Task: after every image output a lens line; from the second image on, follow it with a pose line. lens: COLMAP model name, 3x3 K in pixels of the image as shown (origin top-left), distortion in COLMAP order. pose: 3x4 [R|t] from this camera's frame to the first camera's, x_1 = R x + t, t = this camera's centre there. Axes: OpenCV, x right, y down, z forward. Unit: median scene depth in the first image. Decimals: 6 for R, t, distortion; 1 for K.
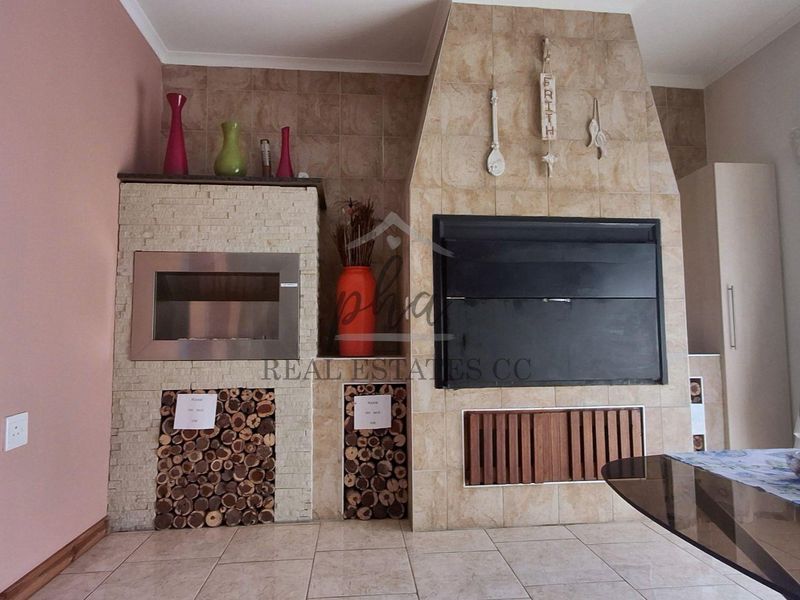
lens RADIAL K [[509.8, 0, 416.2], [0, 509.8, 297.5], [0, 0, 1]] dist [-0.000118, 0.009336]
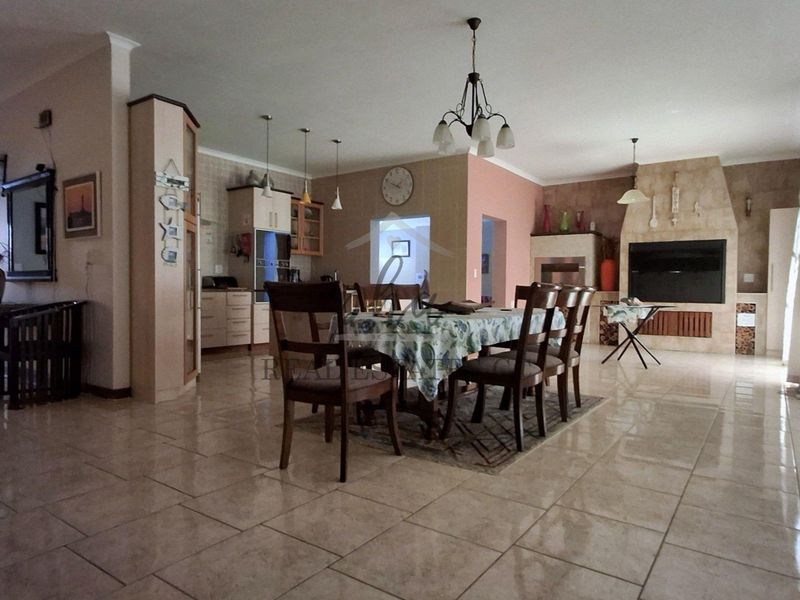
lens RADIAL K [[509.8, 0, 399.2], [0, 509.8, 302.2], [0, 0, 1]] dist [-0.000118, 0.009336]
pose [[0.736833, 0.035709, -0.675131, 1.040601], [0.035317, 0.995208, 0.091183, -0.136802], [0.675152, -0.091030, 0.732041, -2.044114]]
